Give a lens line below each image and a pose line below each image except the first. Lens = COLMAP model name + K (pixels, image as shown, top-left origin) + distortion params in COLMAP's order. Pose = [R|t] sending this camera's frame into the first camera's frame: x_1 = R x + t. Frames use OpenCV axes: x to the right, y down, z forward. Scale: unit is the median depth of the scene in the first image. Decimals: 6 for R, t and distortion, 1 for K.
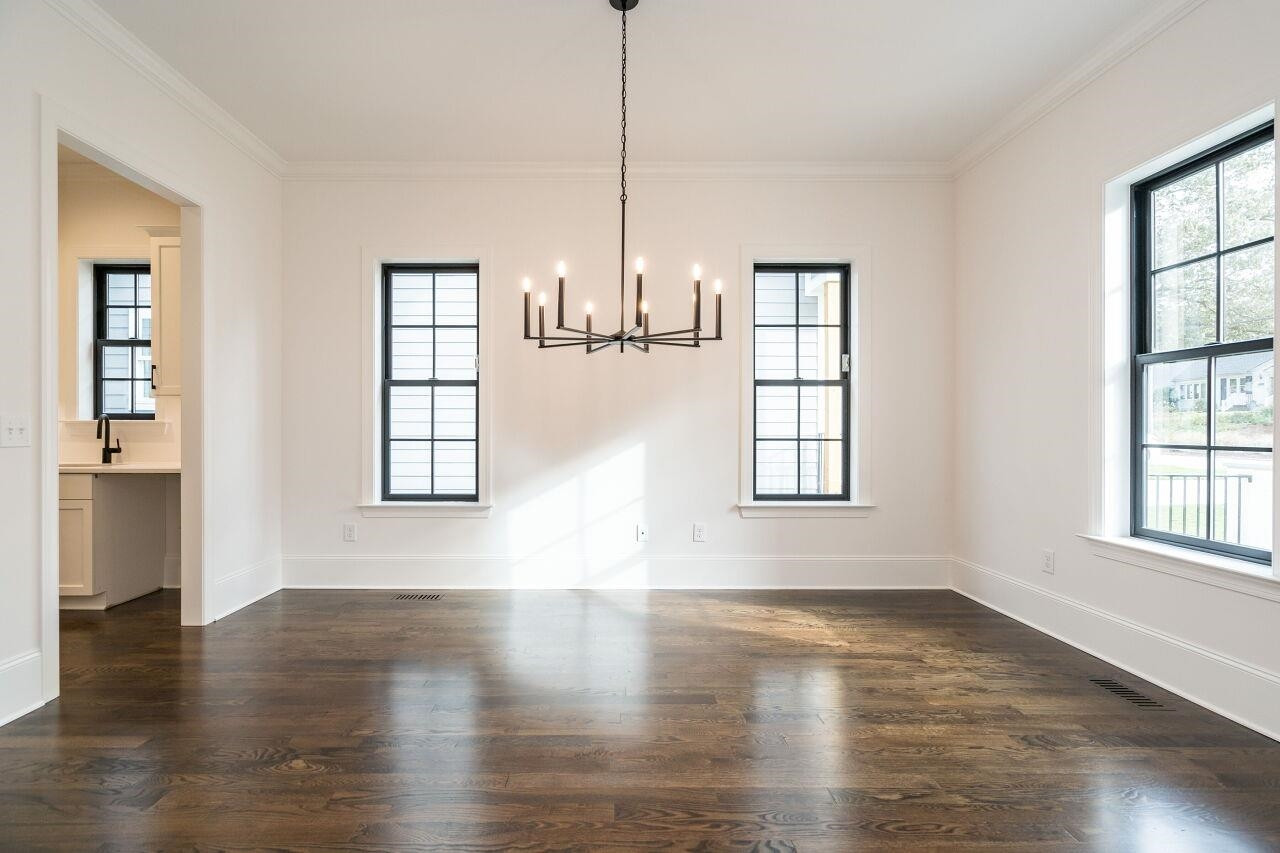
lens RADIAL K [[591.3, 0, 627.0], [0, 591.3, 424.8], [0, 0, 1]] dist [-0.001115, 0.000599]
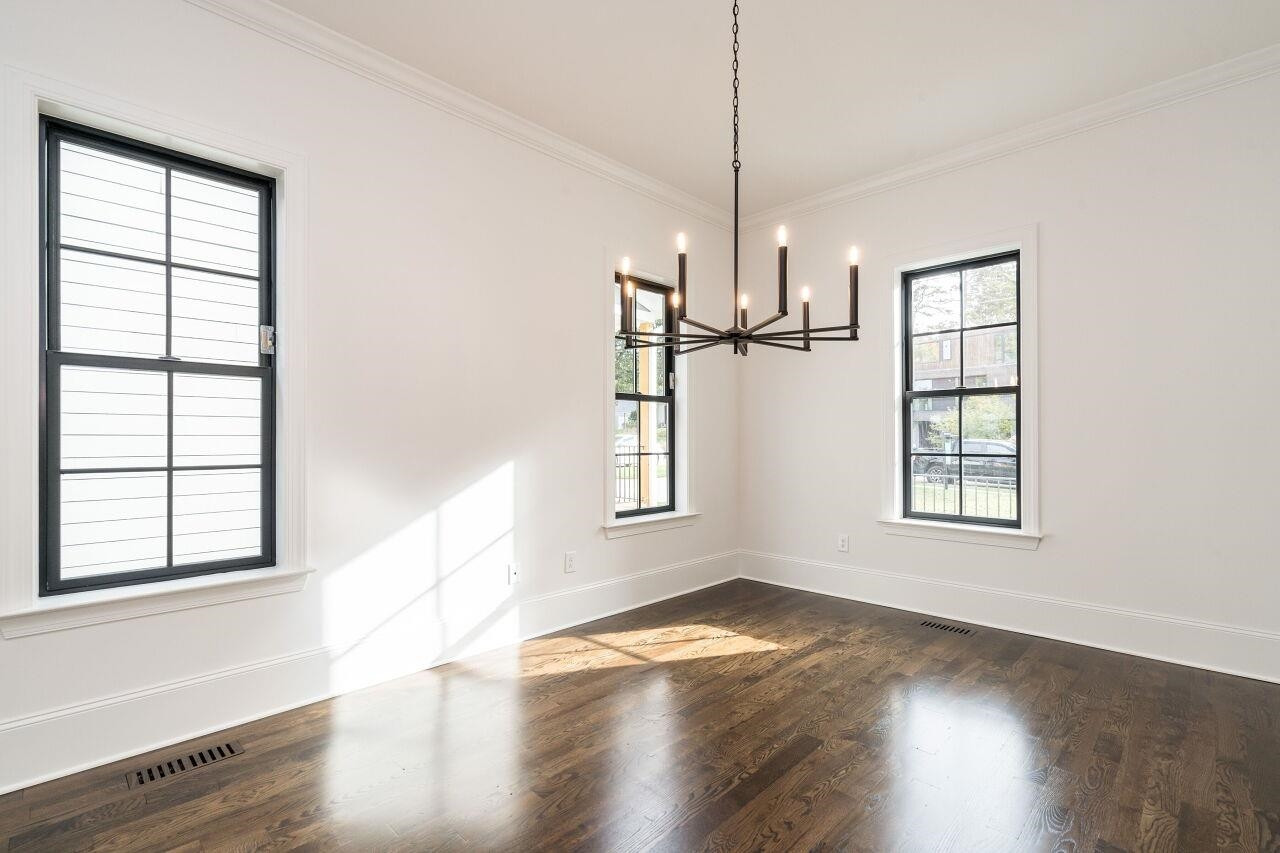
lens RADIAL K [[567.6, 0, 646.3], [0, 567.6, 432.6], [0, 0, 1]] dist [-0.002027, 0.000591]
pose [[0.717422, 0.005139, 0.696620, -0.414324], [-0.001872, 0.999983, -0.005449, -0.006474], [-0.696636, 0.002605, 0.717420, 0.339983]]
